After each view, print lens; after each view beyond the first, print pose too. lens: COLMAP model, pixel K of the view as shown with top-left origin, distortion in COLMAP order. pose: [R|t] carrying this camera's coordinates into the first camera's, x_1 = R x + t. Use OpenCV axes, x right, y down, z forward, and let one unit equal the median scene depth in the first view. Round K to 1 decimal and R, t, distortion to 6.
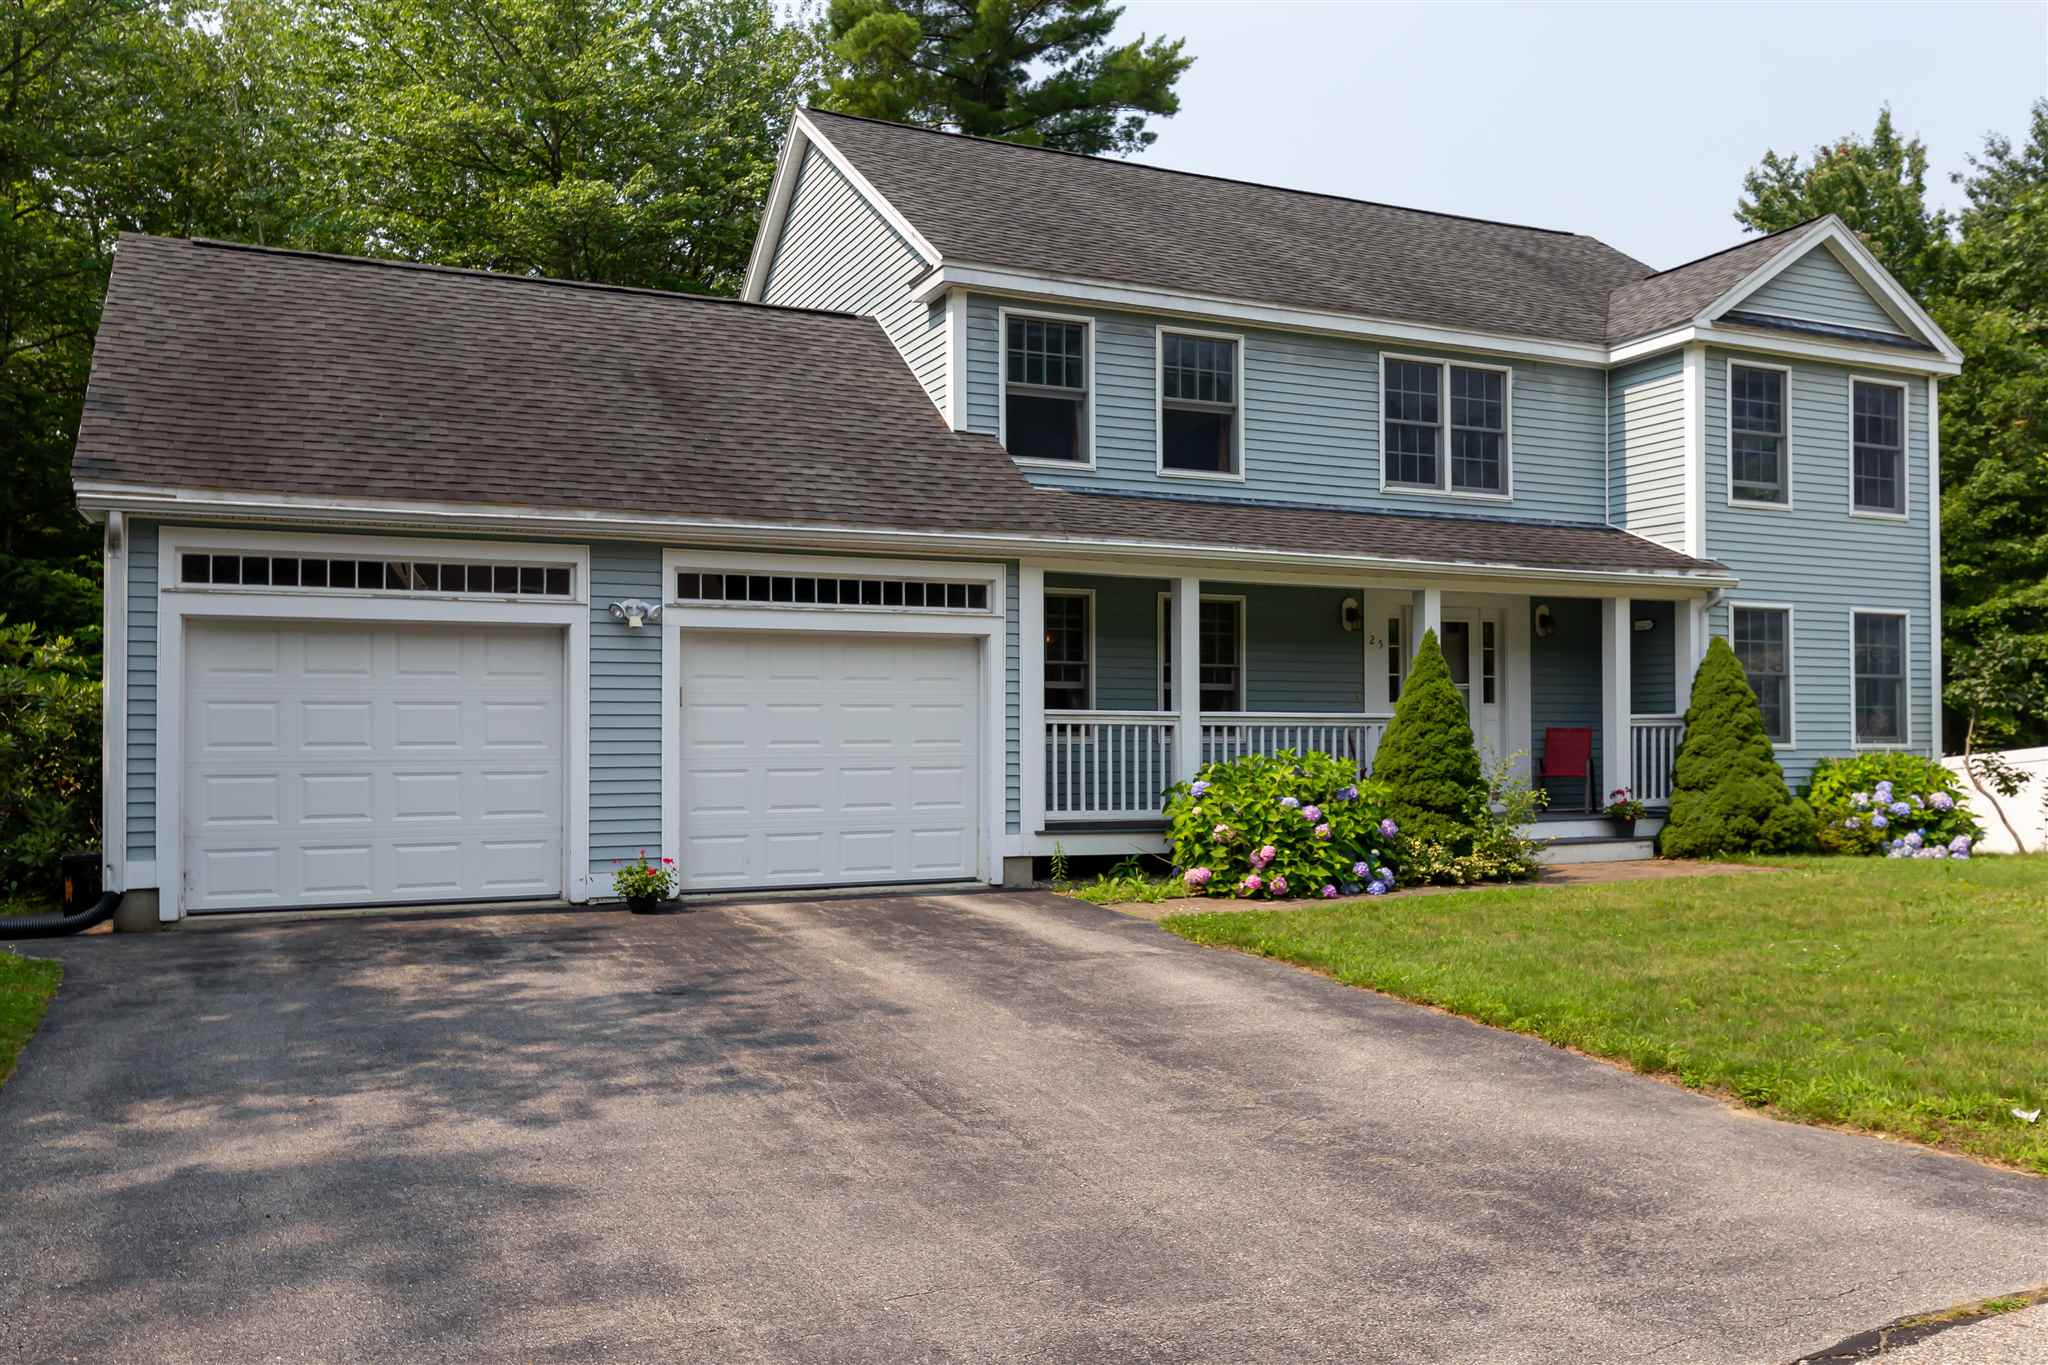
lens RADIAL K [[1589.6, 0, 1021.7], [0, 1589.6, 733.8], [0, 0, 1]] dist [-0.013859, 0.005336]
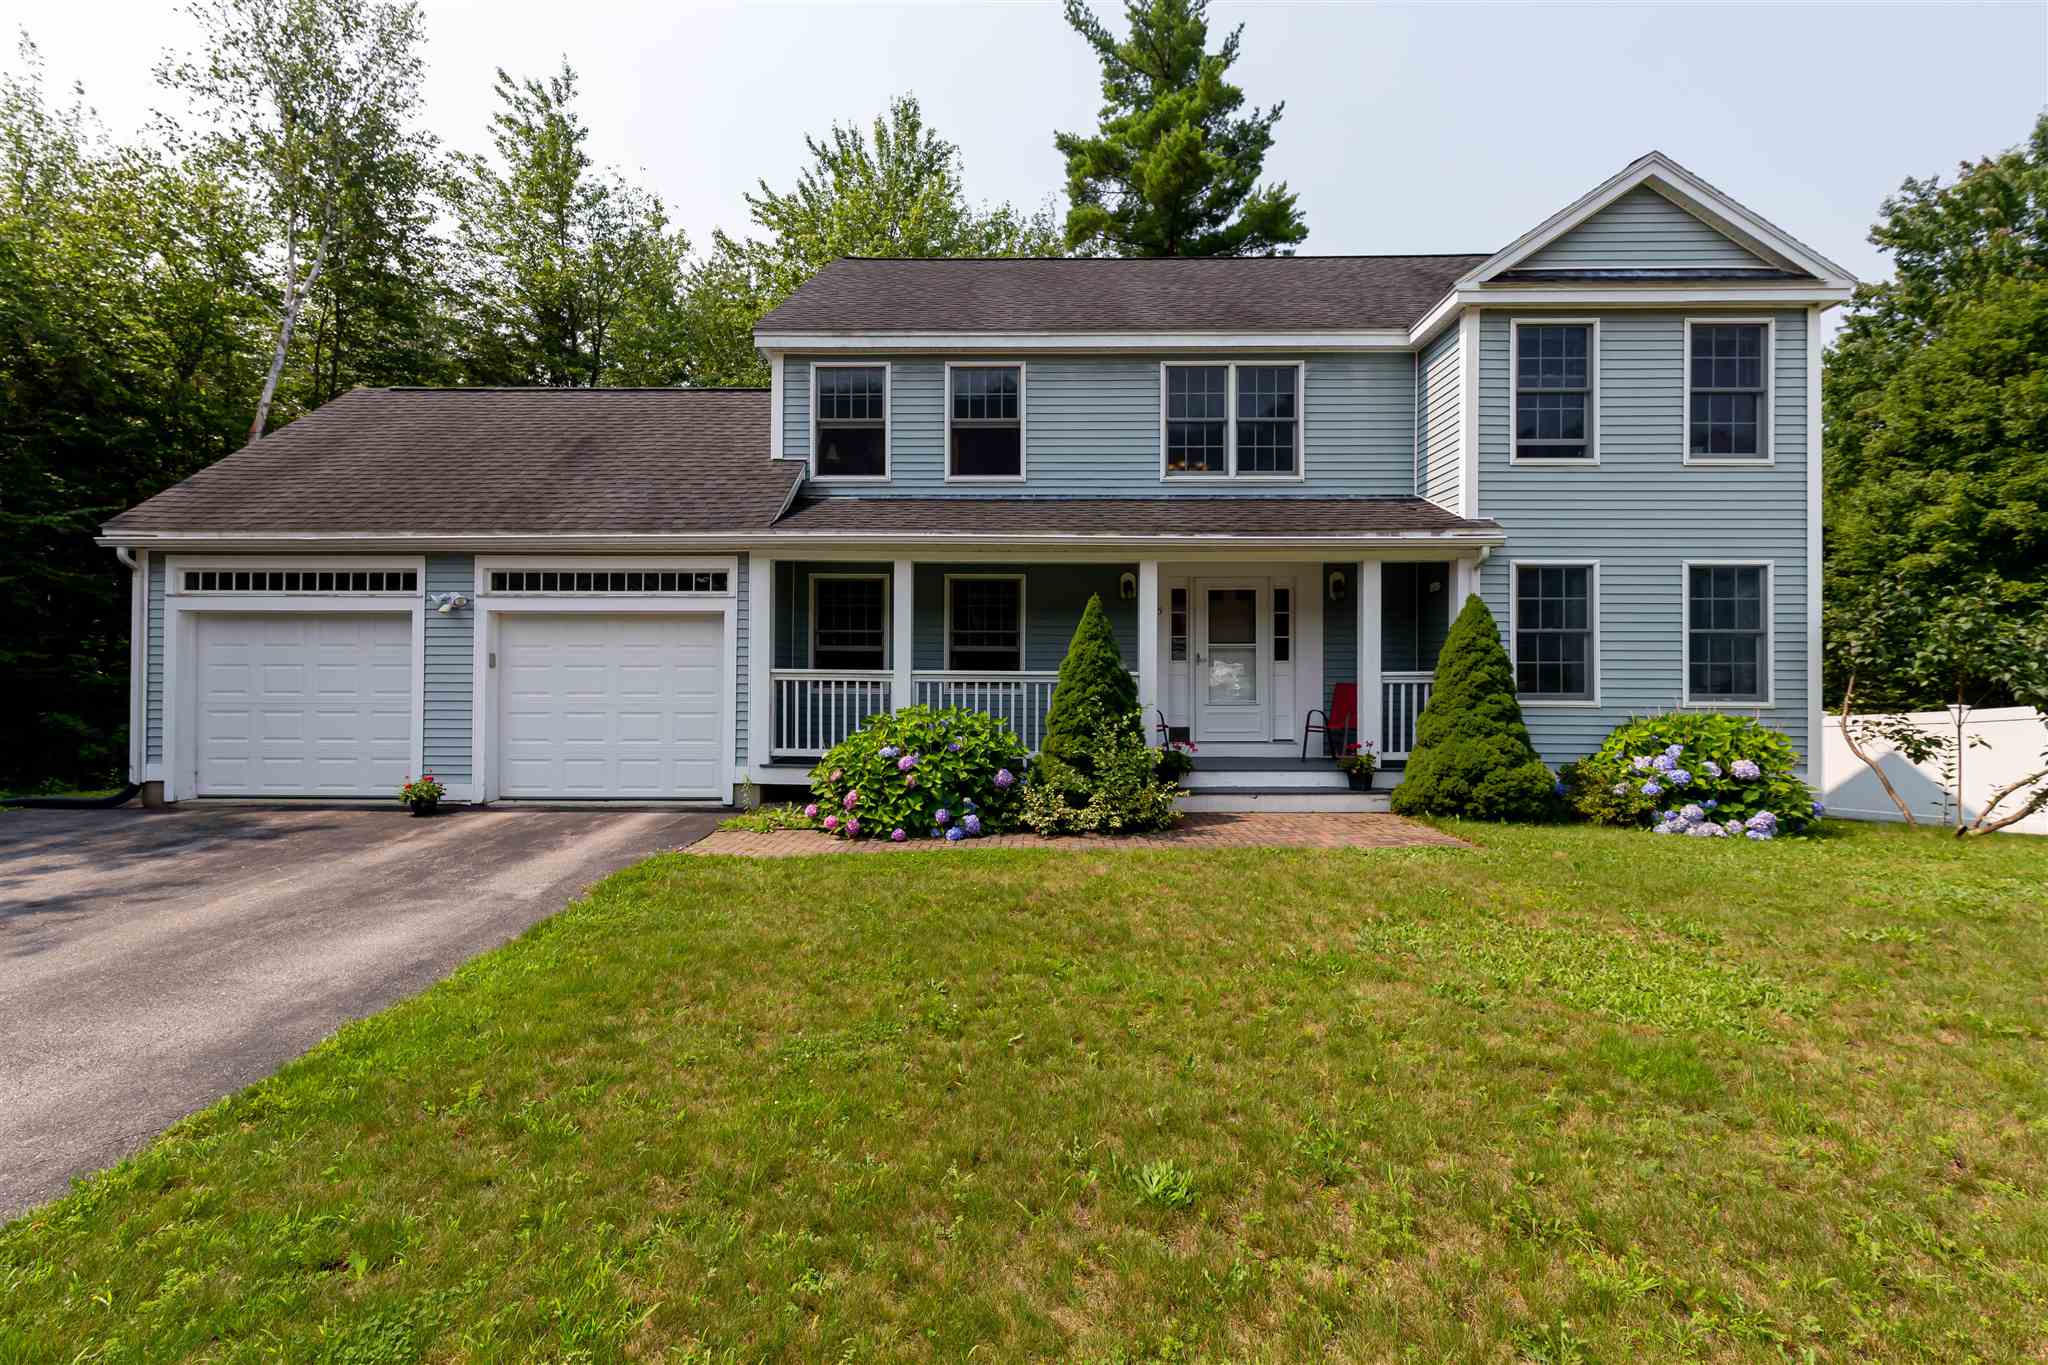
lens RADIAL K [[882.2, 0, 1019.7], [0, 882.2, 673.3], [0, 0, 1]] dist [0.000496, -0.000104]
pose [[0.907046, 0.004358, -0.421010, 0.420165], [-0.003725, 0.999990, 0.002325, -0.011858], [0.421016, -0.000541, 0.907053, 0.376919]]
